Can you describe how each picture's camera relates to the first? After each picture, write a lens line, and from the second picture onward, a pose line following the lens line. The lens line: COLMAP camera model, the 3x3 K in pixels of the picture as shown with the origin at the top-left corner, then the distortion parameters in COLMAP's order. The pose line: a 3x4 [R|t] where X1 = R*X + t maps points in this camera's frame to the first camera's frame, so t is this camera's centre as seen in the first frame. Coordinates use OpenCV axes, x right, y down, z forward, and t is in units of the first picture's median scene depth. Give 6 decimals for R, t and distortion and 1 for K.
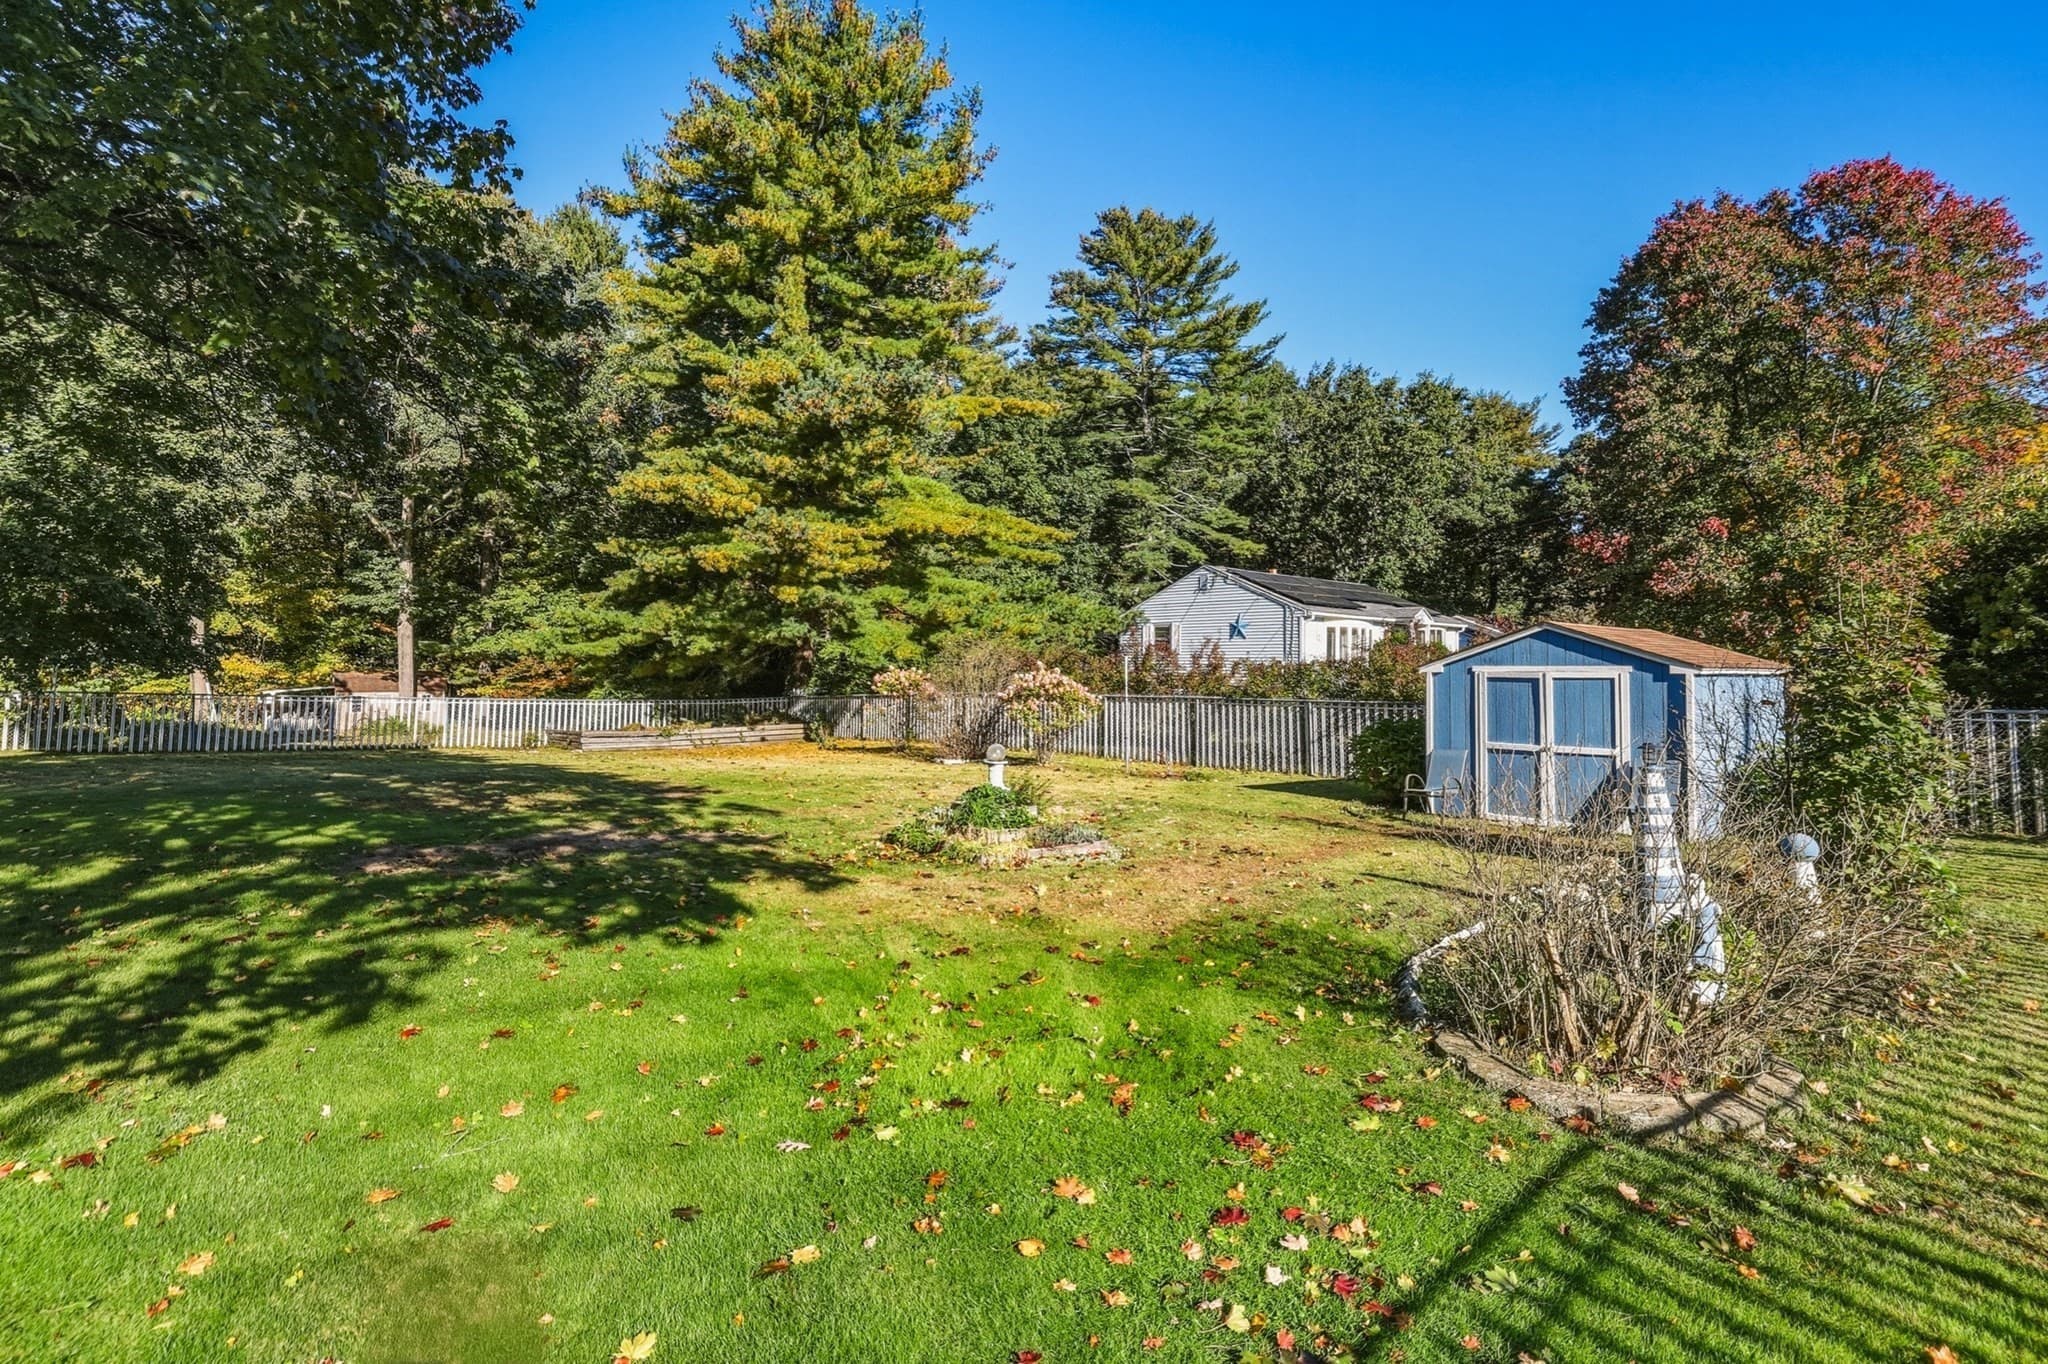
lens RADIAL K [[1135.6, 0, 1024.0], [0, 1135.6, 682.0], [0, 0, 1]] dist [-0.000524, -0.000054]
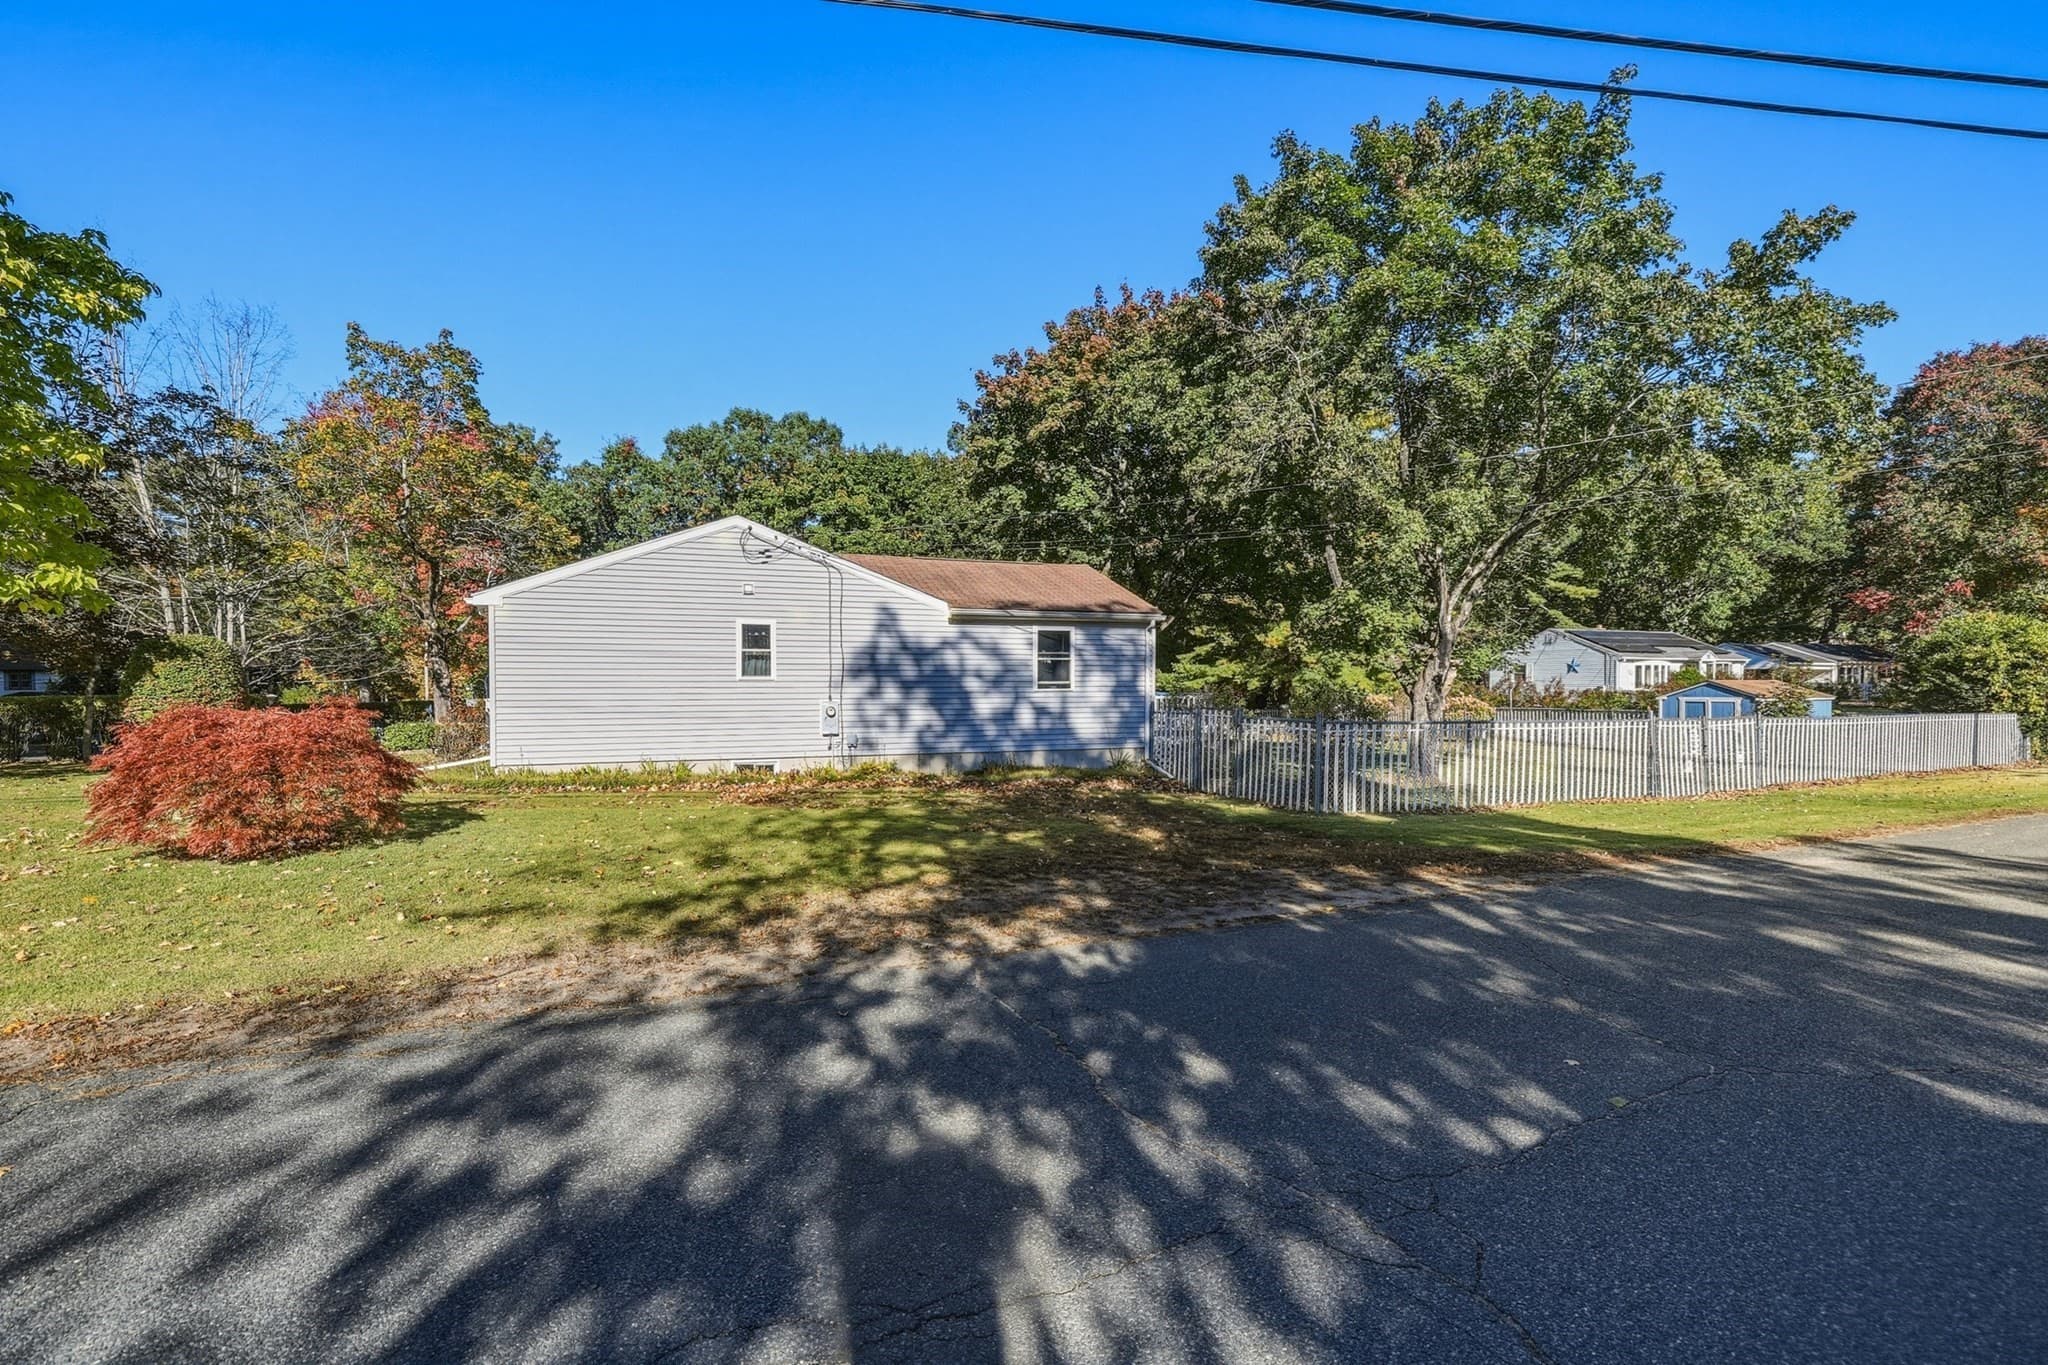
lens RADIAL K [[882.6, 0, 1024.4], [0, 882.6, 713.9], [0, 0, 1]] dist [0.000507, 0.000209]
pose [[0.932268, -0.001560, -0.361766, -0.088660], [0.008804, 0.999792, 0.018375, -0.008753], [0.361663, -0.020316, 0.932088, -0.474394]]
